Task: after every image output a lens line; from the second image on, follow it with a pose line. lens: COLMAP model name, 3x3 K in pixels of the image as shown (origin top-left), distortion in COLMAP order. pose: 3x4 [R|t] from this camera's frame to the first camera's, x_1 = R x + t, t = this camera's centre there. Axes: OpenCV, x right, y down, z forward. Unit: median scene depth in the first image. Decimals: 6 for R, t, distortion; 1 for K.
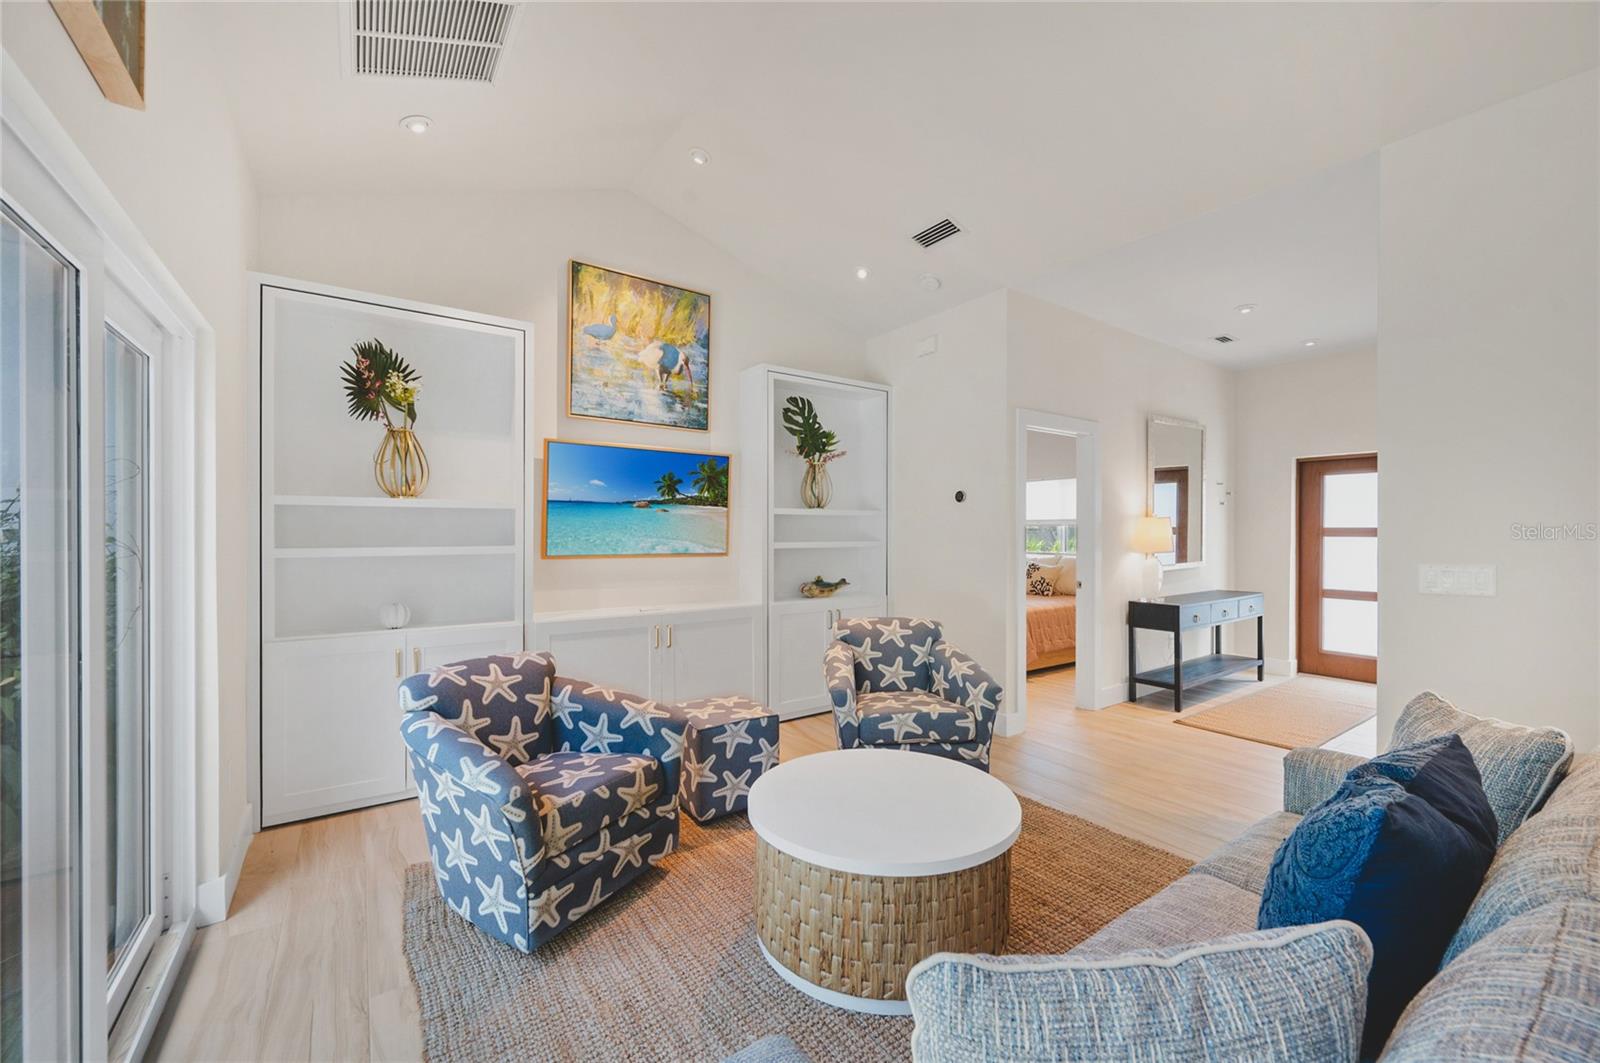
lens RADIAL K [[646.6, 0, 804.8], [0, 646.6, 535.2], [0, 0, 1]] dist [0.000170, -0.000027]
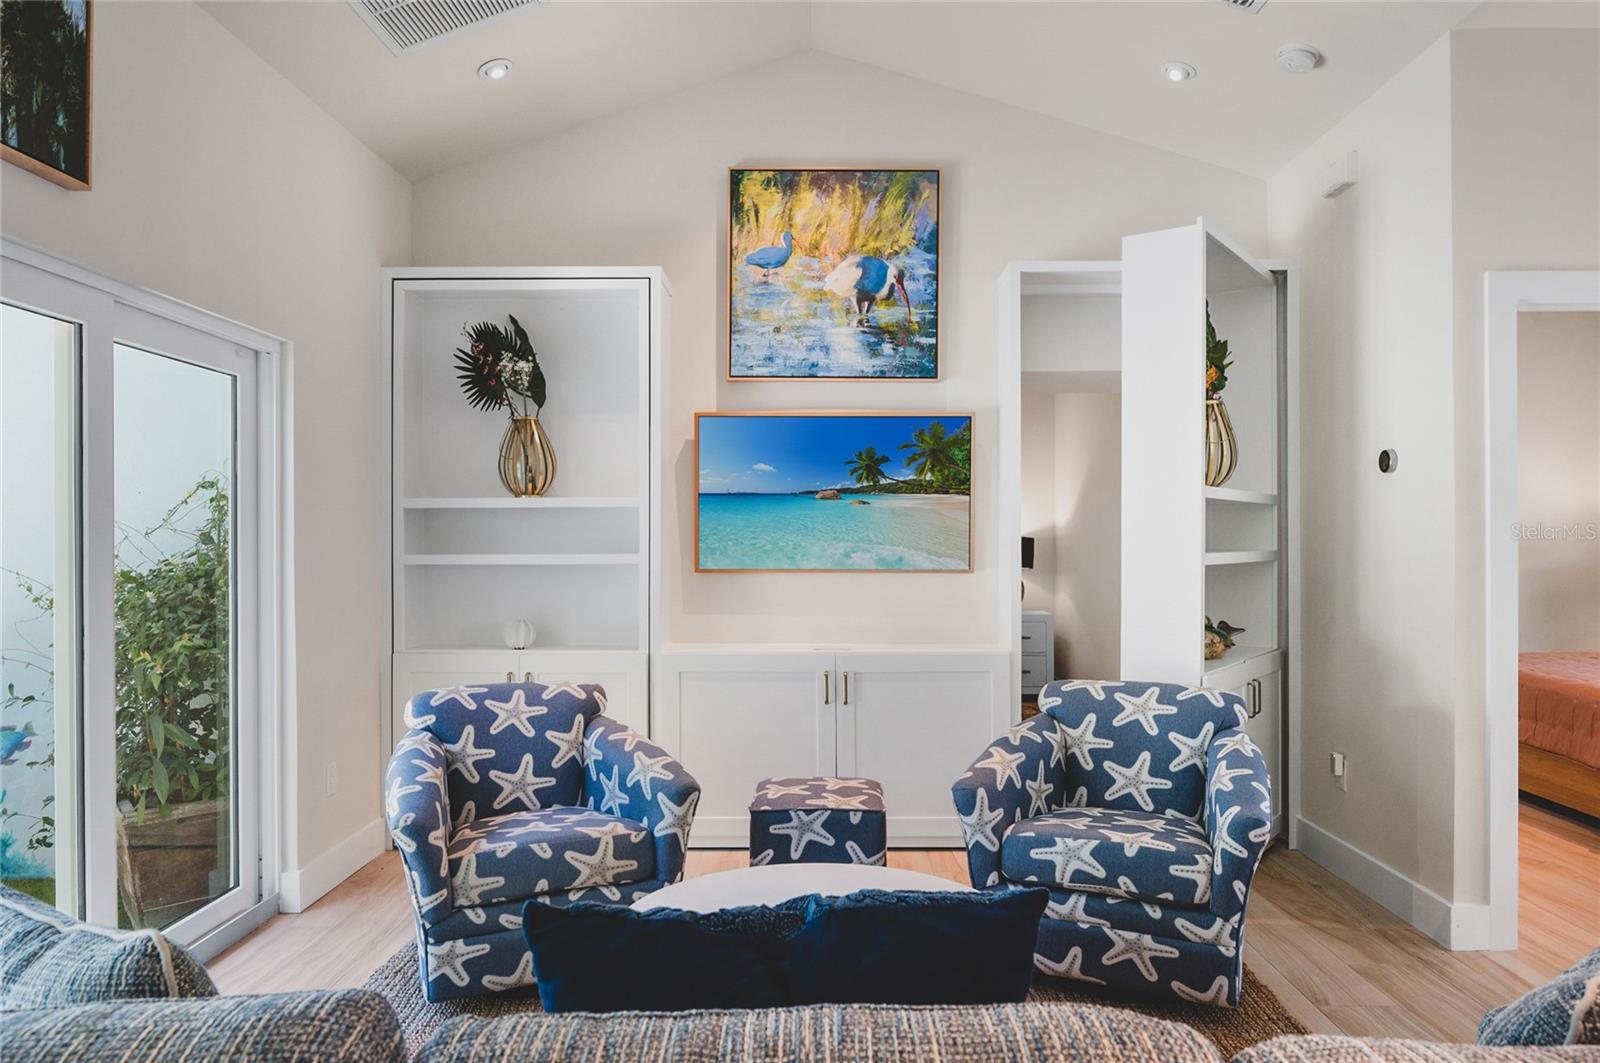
lens RADIAL K [[1074.2, 0, 804.5], [0, 1074.2, 551.5], [0, 0, 1]] dist [-0.035167, -0.000270]
pose [[0.805279, -0.004778, -0.592877, 0.505769], [0.003403, 0.999988, -0.003436, 0.019324], [0.592886, 0.000749, 0.805286, 0.077618]]
